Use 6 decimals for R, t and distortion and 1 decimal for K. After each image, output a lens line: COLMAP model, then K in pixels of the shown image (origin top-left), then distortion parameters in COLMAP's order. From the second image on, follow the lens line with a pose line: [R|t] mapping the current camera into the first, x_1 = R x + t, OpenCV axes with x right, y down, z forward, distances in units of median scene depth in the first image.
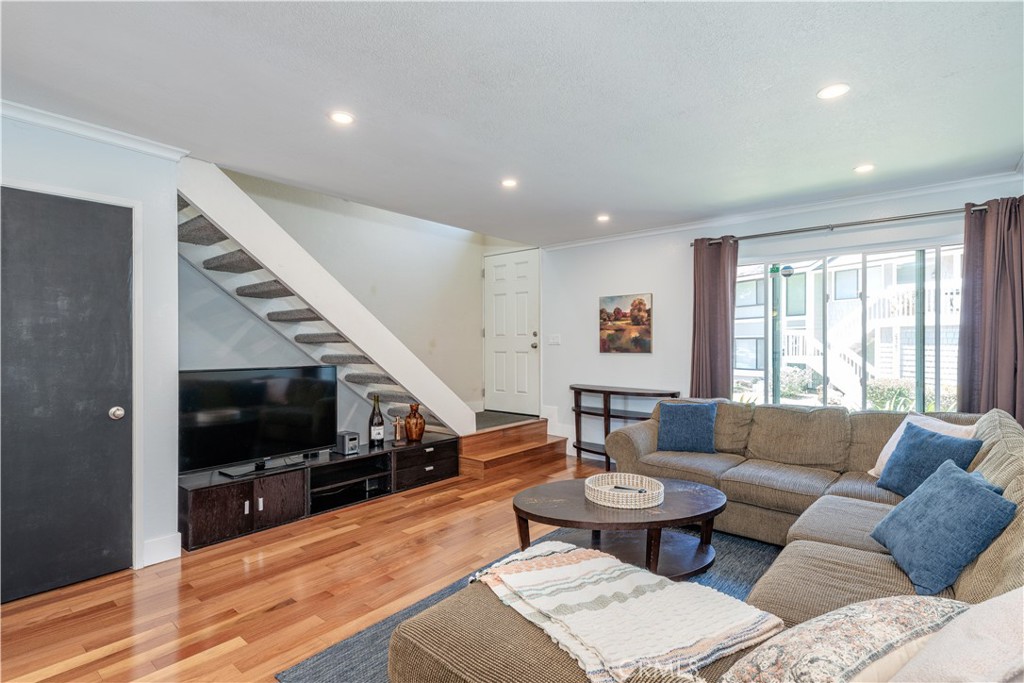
lens RADIAL K [[494.8, 0, 513.9], [0, 494.8, 347.8], [0, 0, 1]] dist [0.000808, 0.000847]
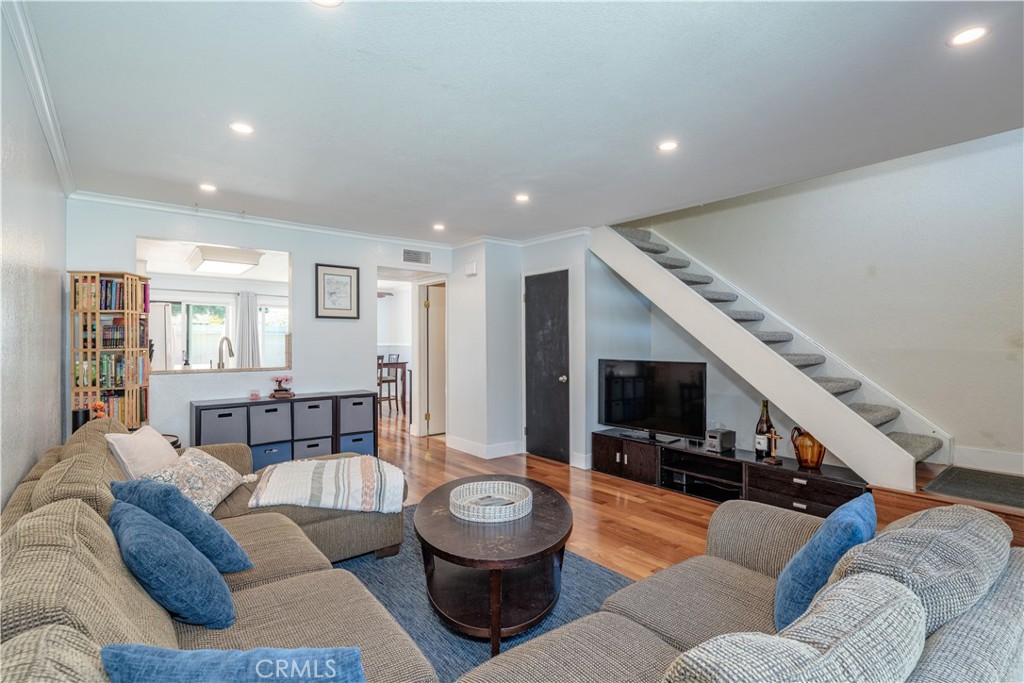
lens RADIAL K [[494.8, 0, 516.0], [0, 494.8, 337.0], [0, 0, 1]] dist [0.000808, 0.000847]
pose [[-0.192503, -0.002753, -0.981293, 0.605512], [-0.000869, 0.999996, -0.002635, -0.013763], [0.981296, 0.000345, -0.192504, 0.649334]]
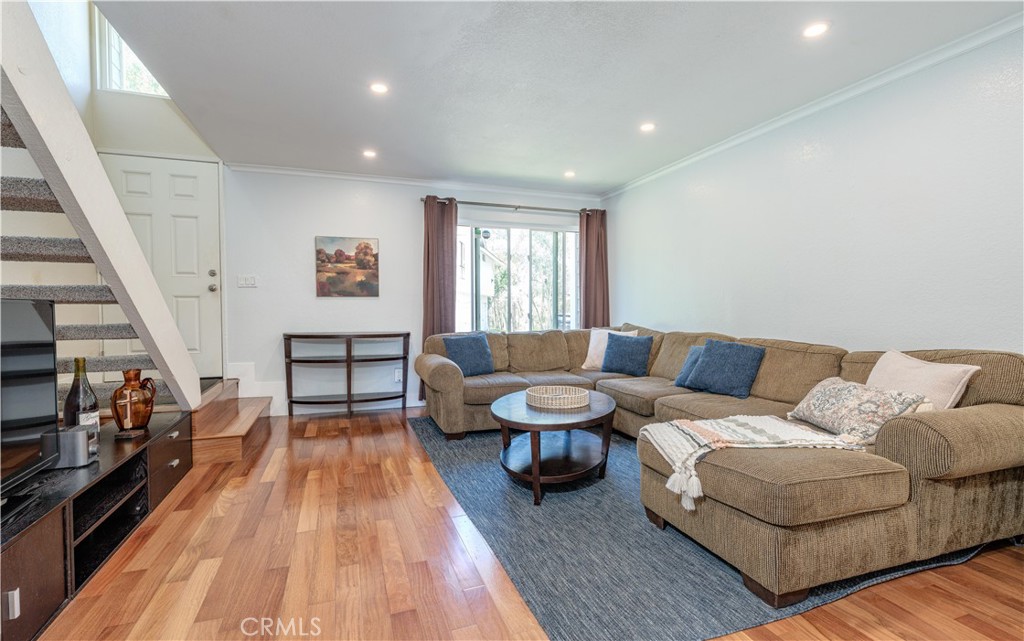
lens RADIAL K [[465.0, 0, 509.8], [0, 465.0, 321.2], [0, 0, 1]] dist [-0.002916, -0.000698]
pose [[0.506425, -0.029123, 0.861792, -0.431633], [0.005179, 0.999514, 0.030734, 0.033992], [-0.862268, -0.011101, 0.506330, 0.276055]]
